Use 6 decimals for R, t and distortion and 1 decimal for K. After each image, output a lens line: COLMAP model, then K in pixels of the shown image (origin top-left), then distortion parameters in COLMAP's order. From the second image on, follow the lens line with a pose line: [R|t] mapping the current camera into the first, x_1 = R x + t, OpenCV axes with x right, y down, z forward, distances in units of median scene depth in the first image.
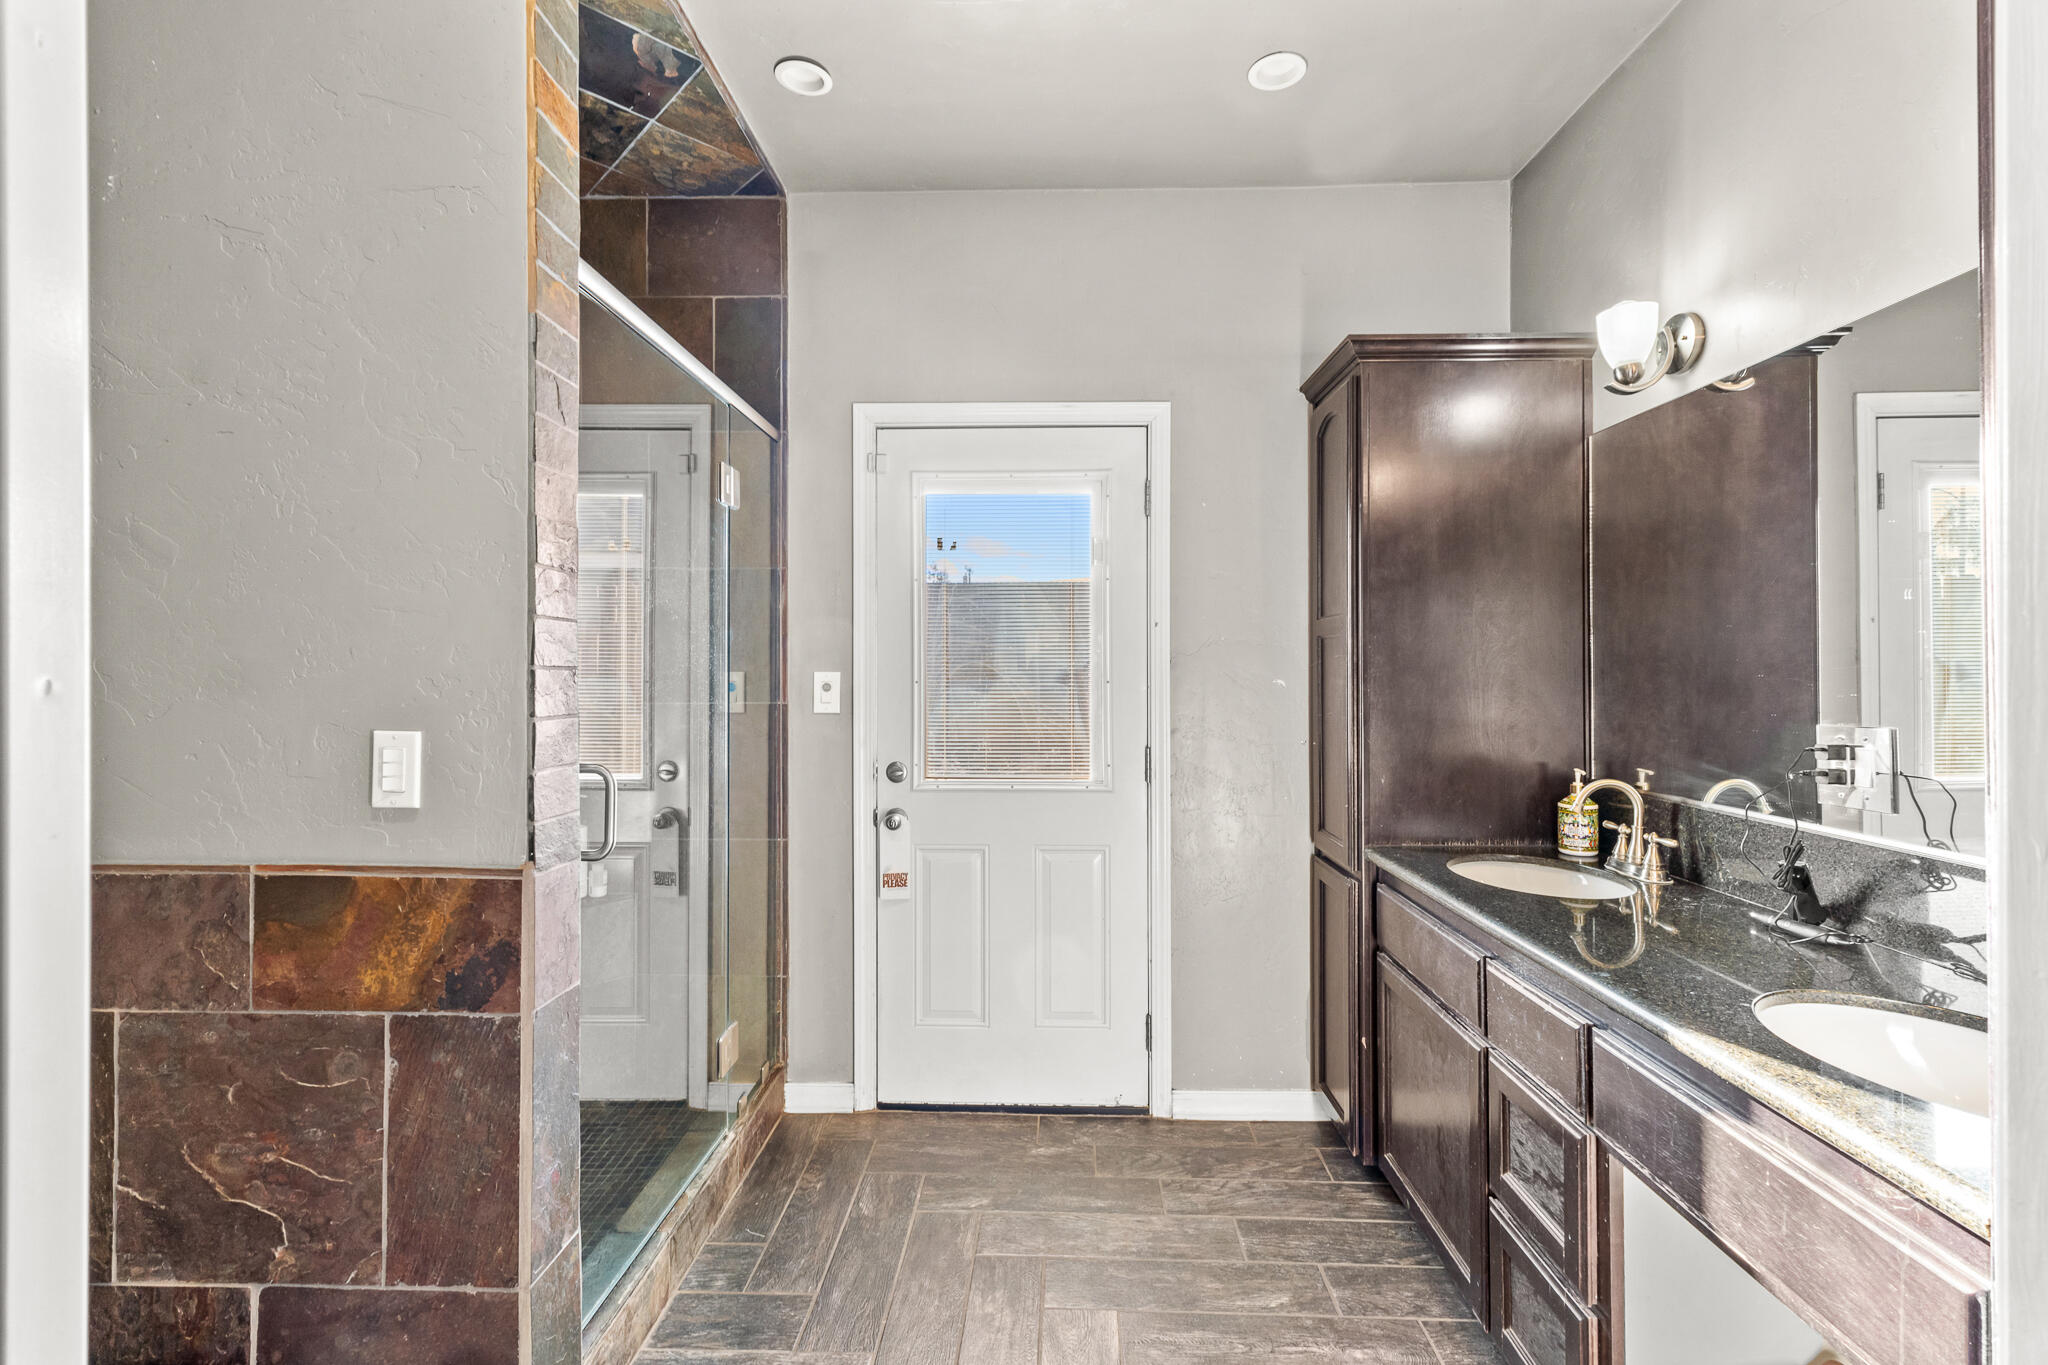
lens RADIAL K [[873.8, 0, 1031.7], [0, 873.8, 675.8], [0, 0, 1]] dist [0.010349, -0.000597]
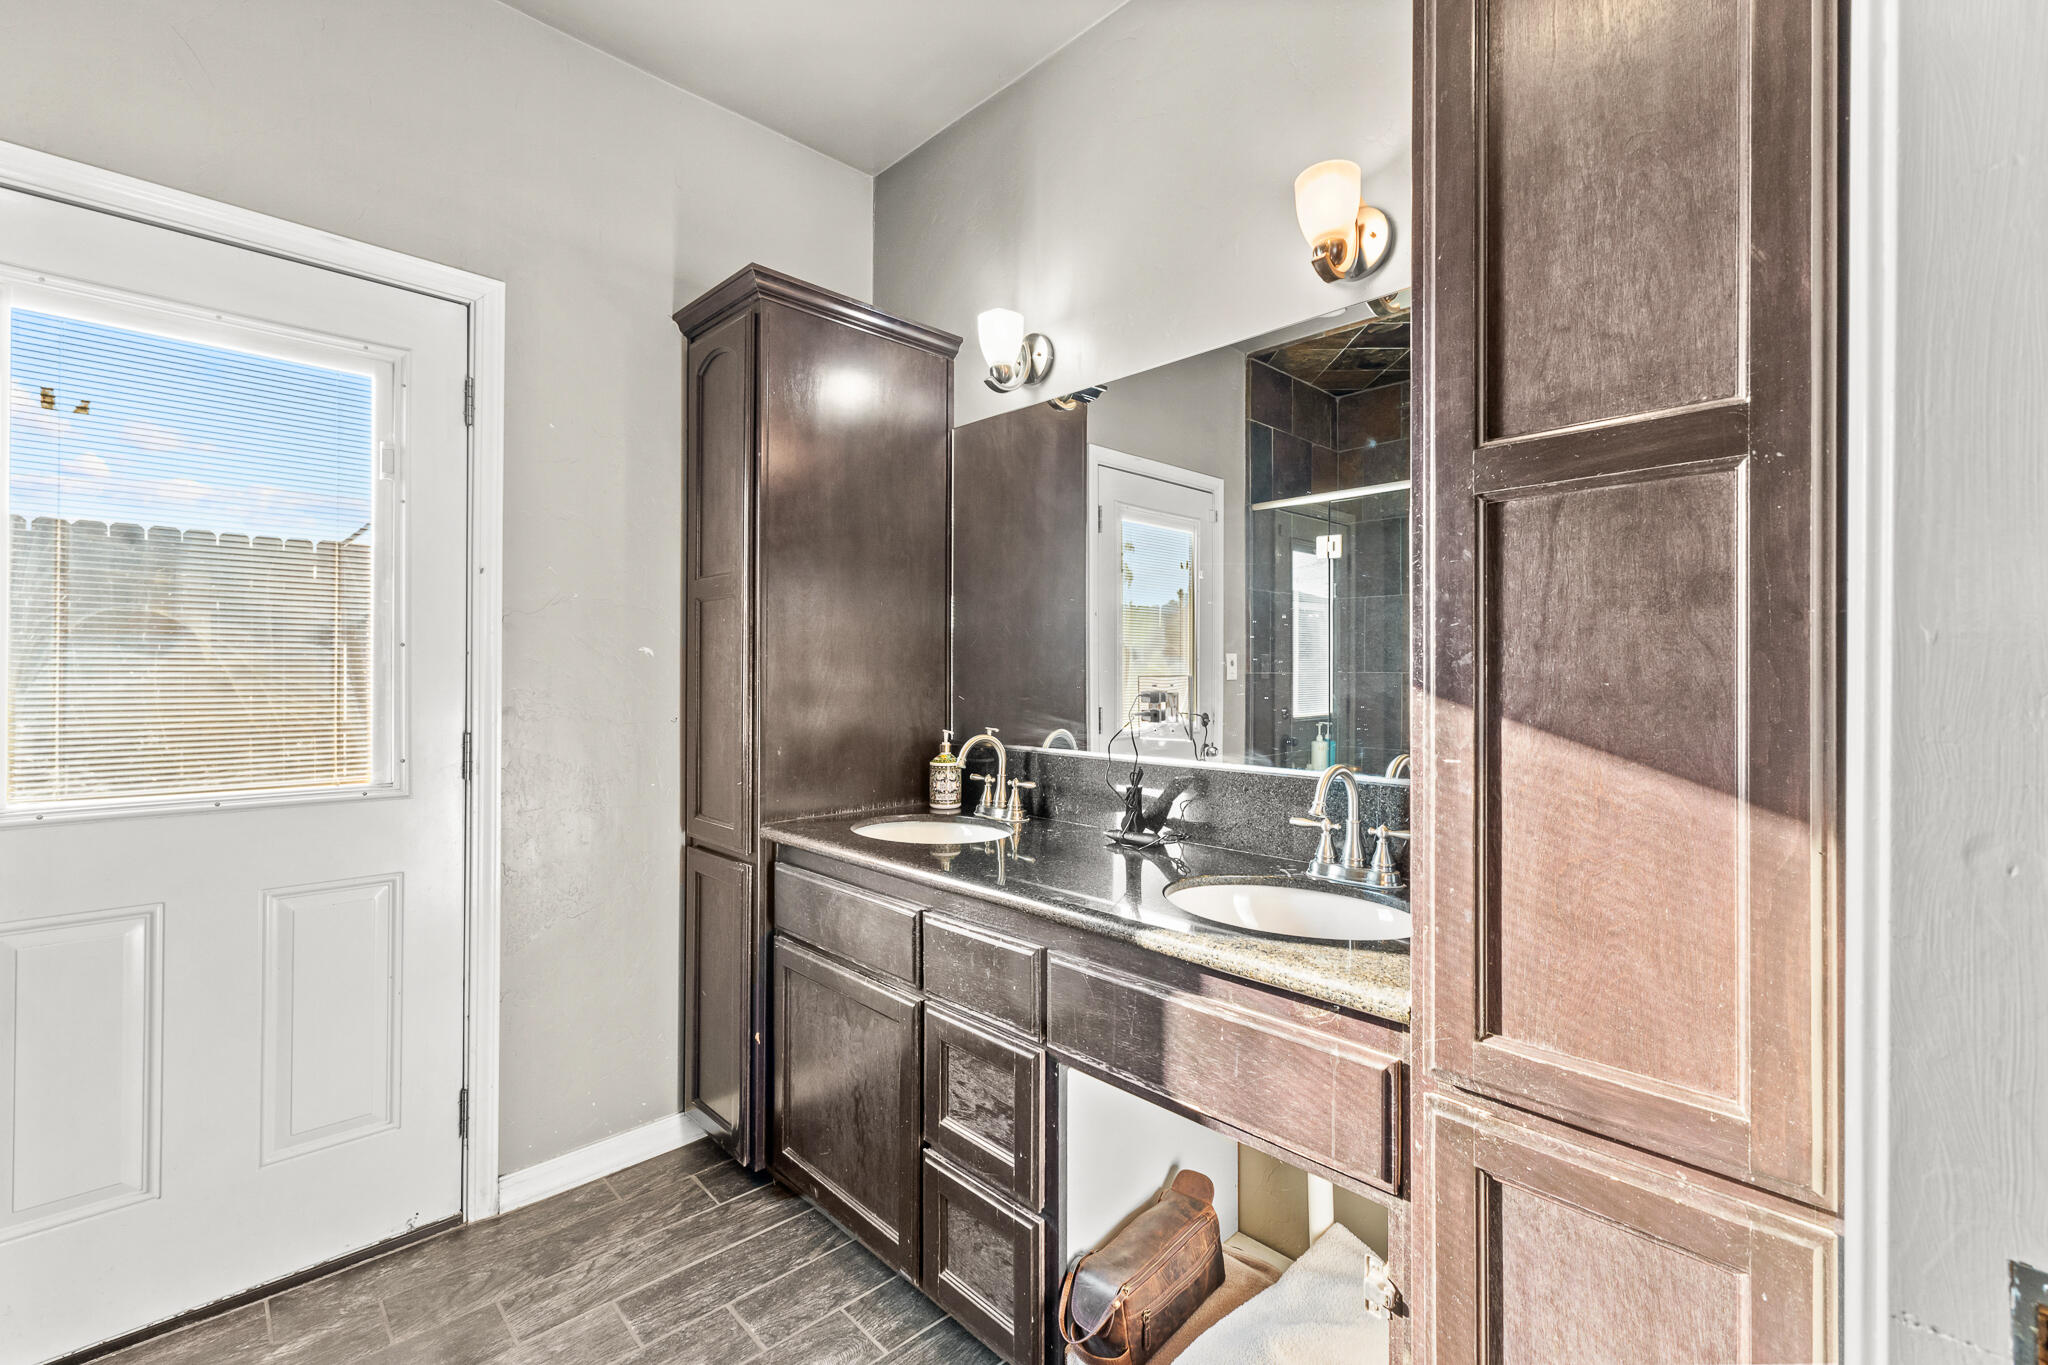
lens RADIAL K [[873.8, 0, 1018.0], [0, 873.8, 676.5], [0, 0, 1]] dist [0.010349, -0.000597]
pose [[0.701362, 0.005607, 0.712783, -0.097391], [-0.004496, 0.999984, -0.003441, 0.045030], [-0.712791, -0.000791, 0.701376, 0.178441]]
